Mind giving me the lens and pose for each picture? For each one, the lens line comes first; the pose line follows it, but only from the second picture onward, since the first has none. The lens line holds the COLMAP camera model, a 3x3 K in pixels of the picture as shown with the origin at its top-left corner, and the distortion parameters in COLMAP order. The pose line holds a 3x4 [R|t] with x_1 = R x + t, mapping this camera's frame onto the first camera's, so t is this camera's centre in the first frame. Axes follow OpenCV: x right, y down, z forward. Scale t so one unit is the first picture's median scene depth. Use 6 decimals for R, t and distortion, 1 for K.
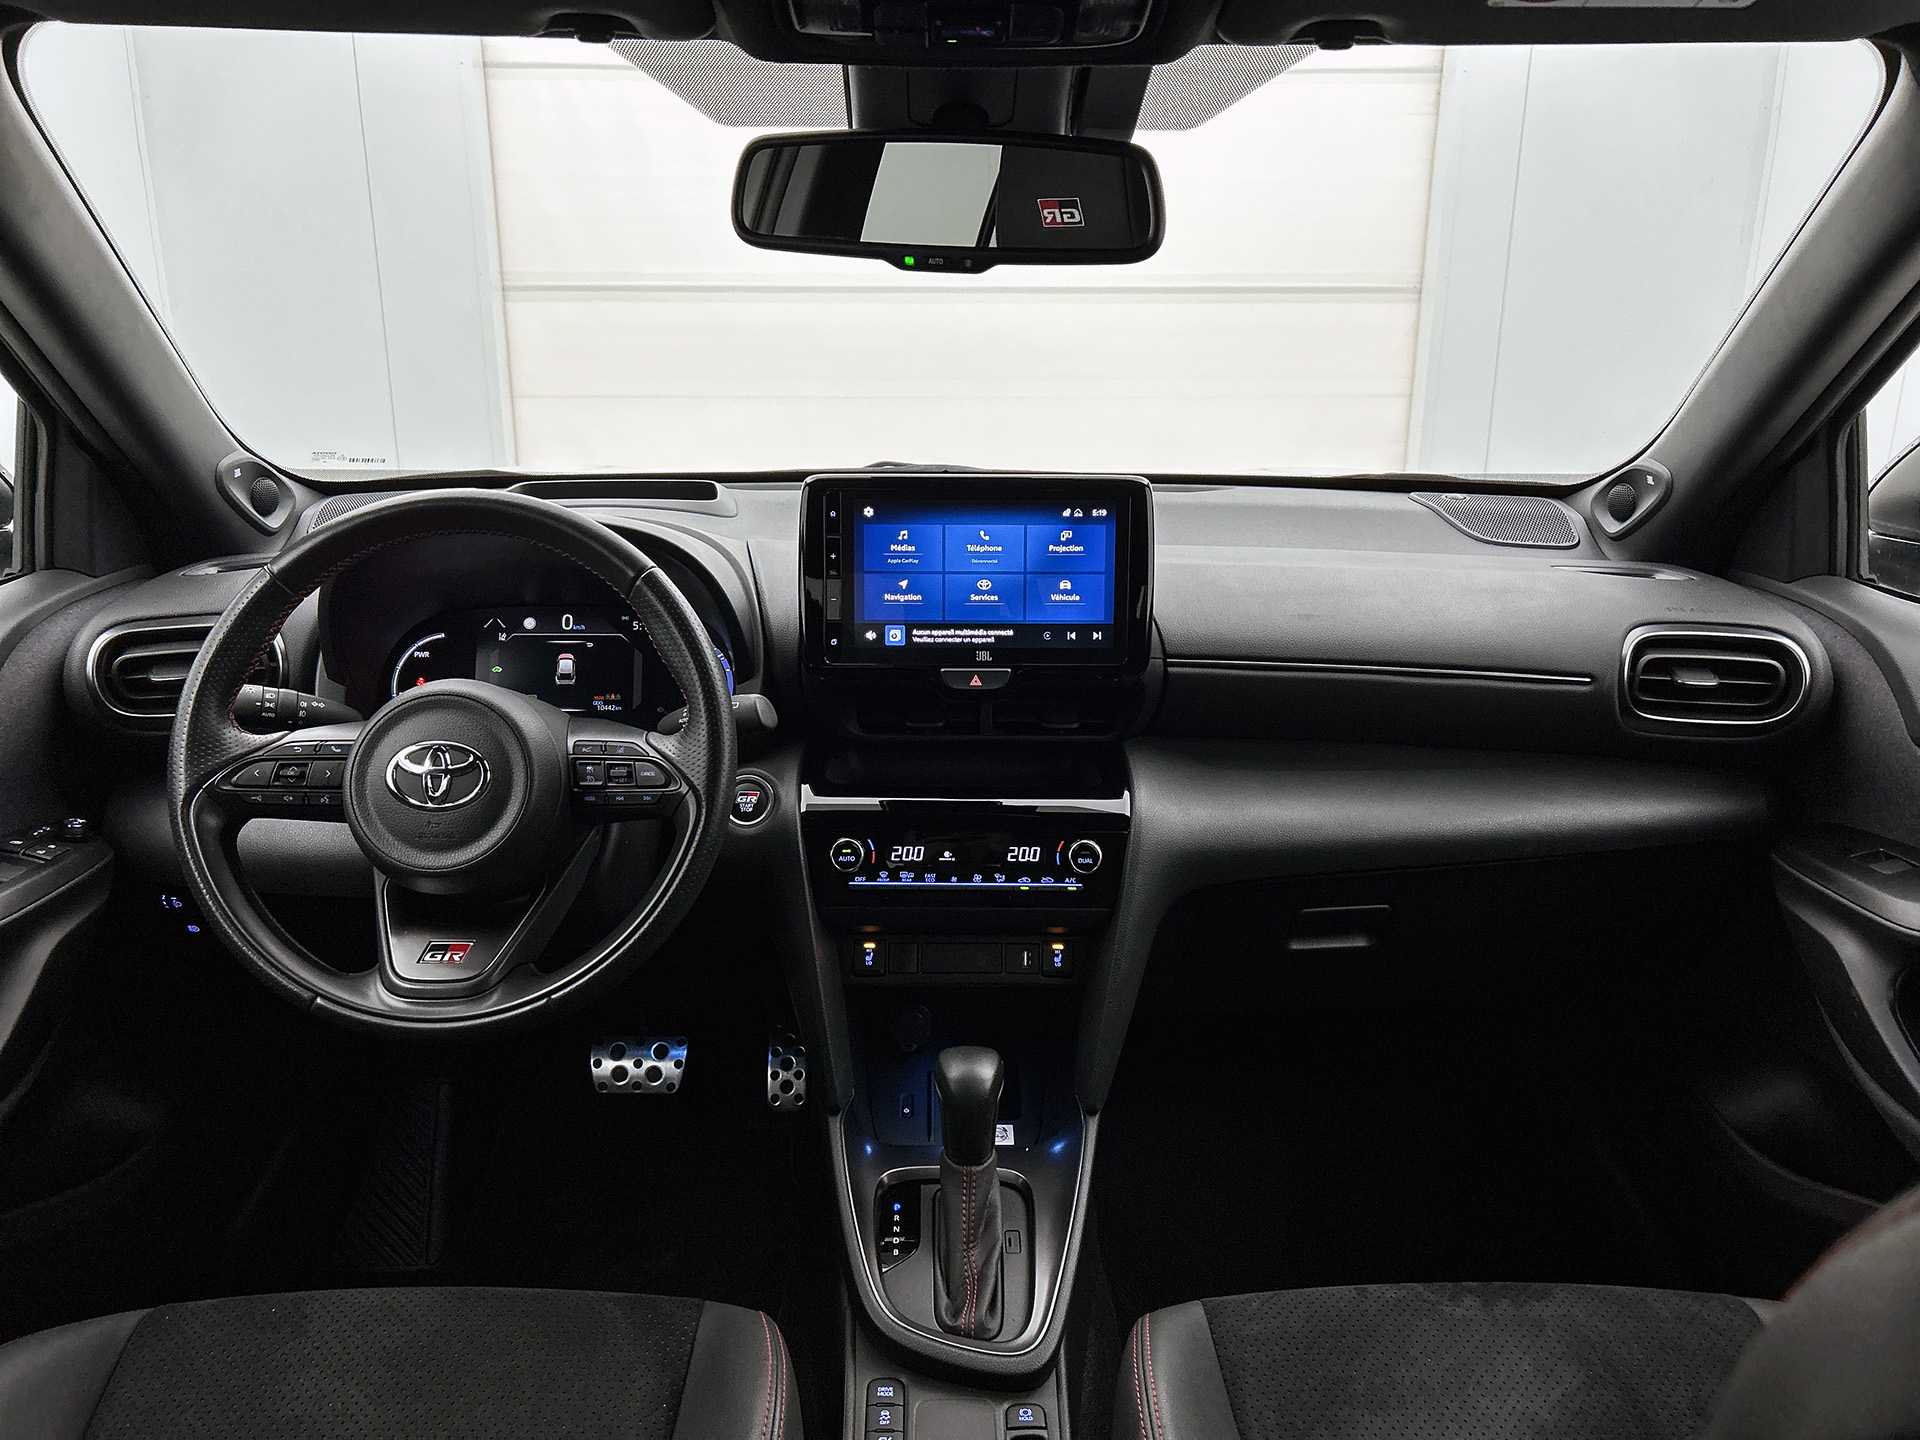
lens RADIAL K [[1431.6, 0, 948.9], [0, 1431.6, 706.3], [0, 0, 1]] dist [0.001183, -0.011083]
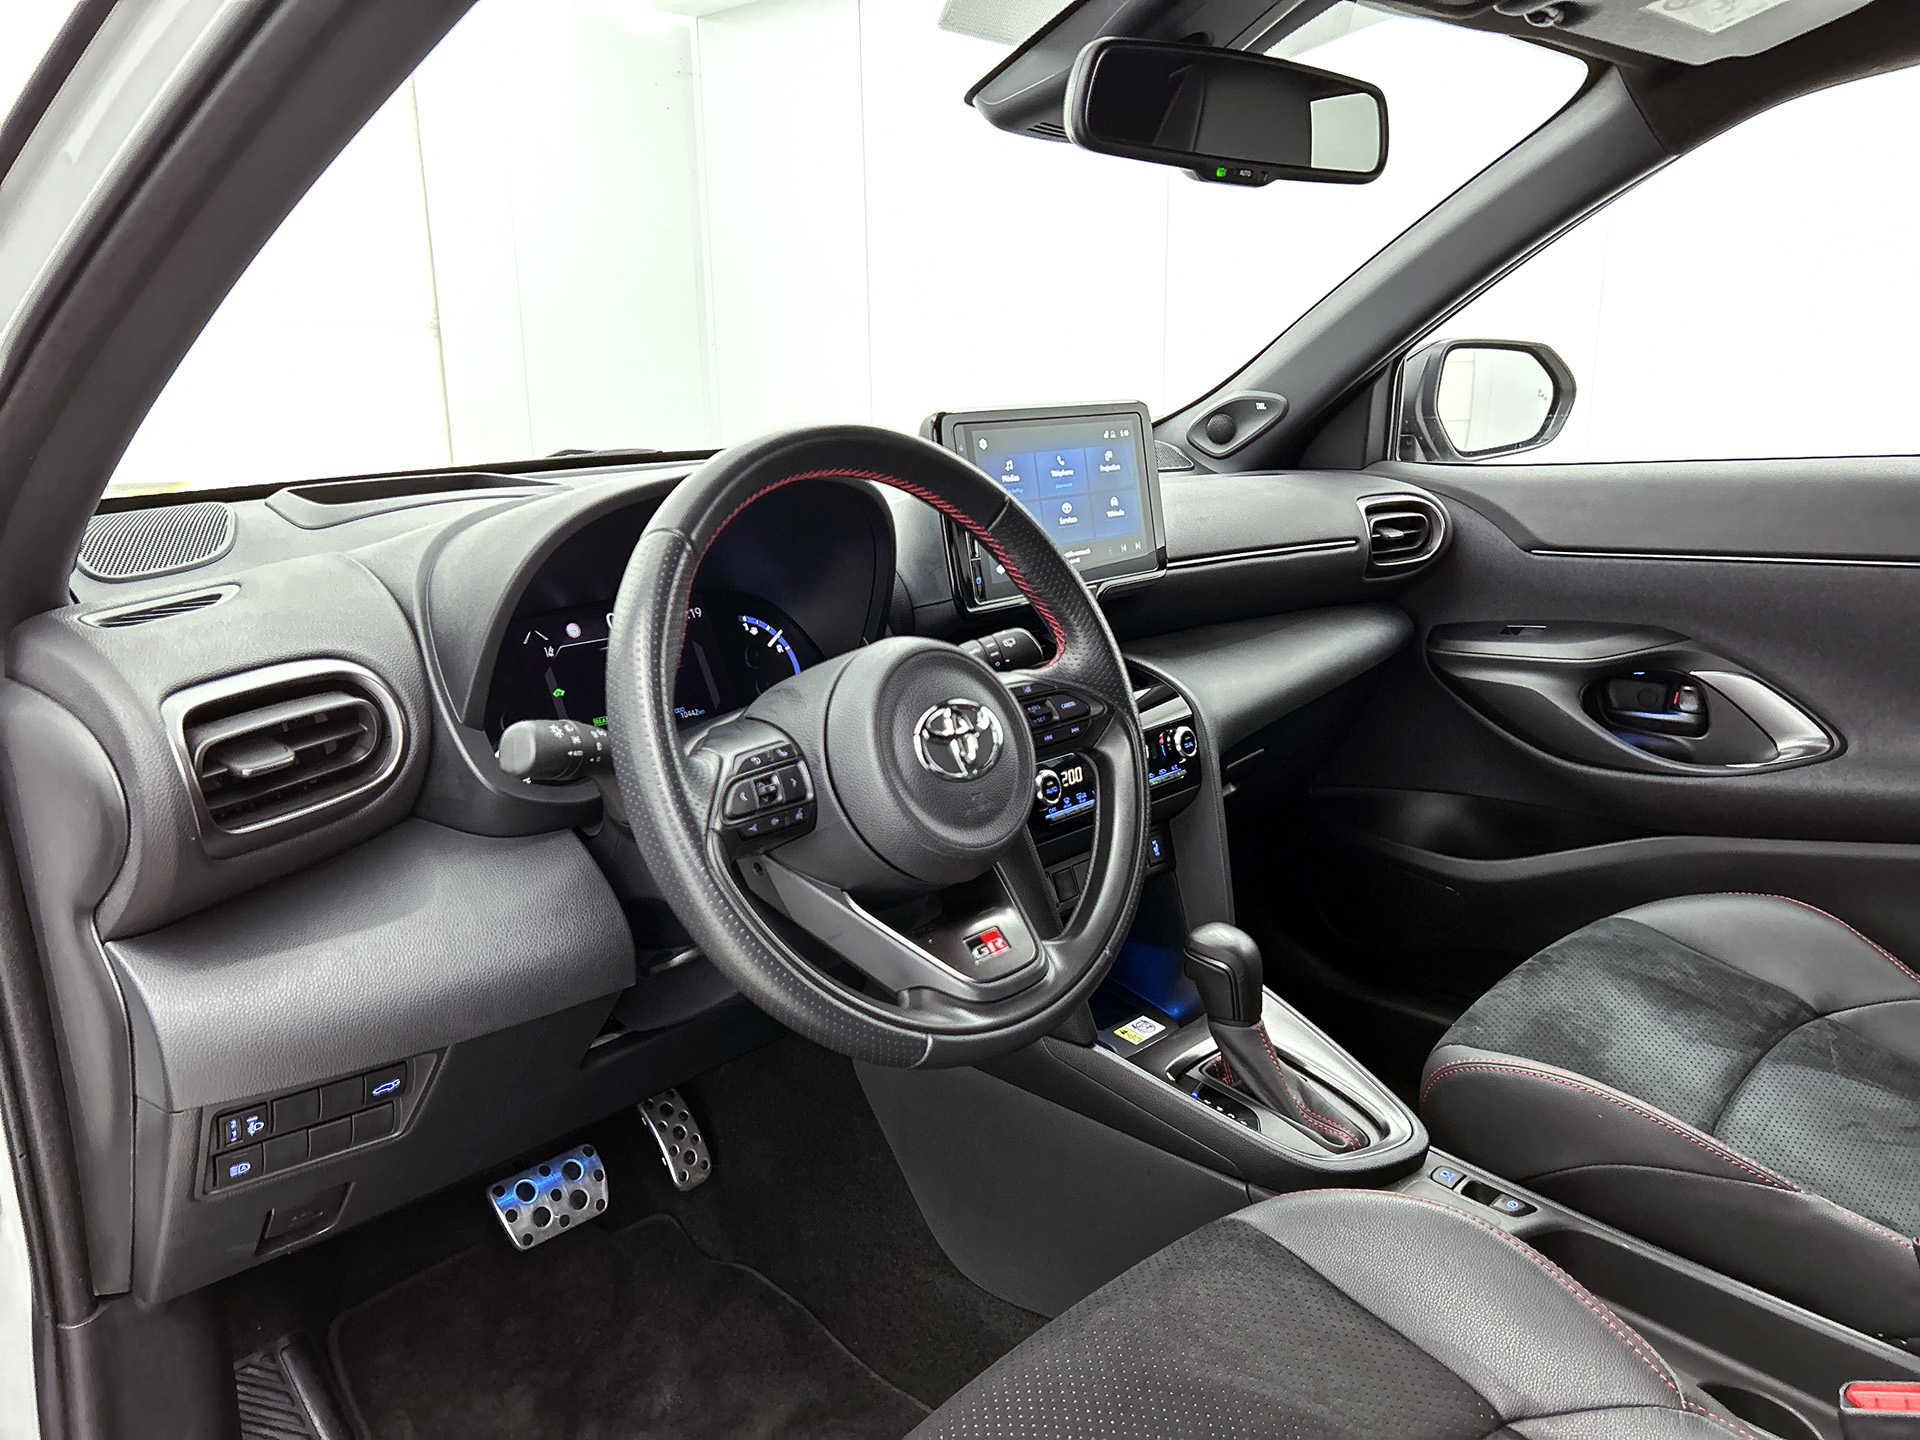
lens RADIAL K [[1431.6, 0, 962.6], [0, 1431.6, 708.0], [0, 0, 1]] dist [0.001183, -0.011083]
pose [[0.693868, -0.185298, 0.695854, -0.758917], [0.215546, 0.975464, 0.044825, -0.005614], [-0.687086, 0.118886, 0.716783, 0.312487]]
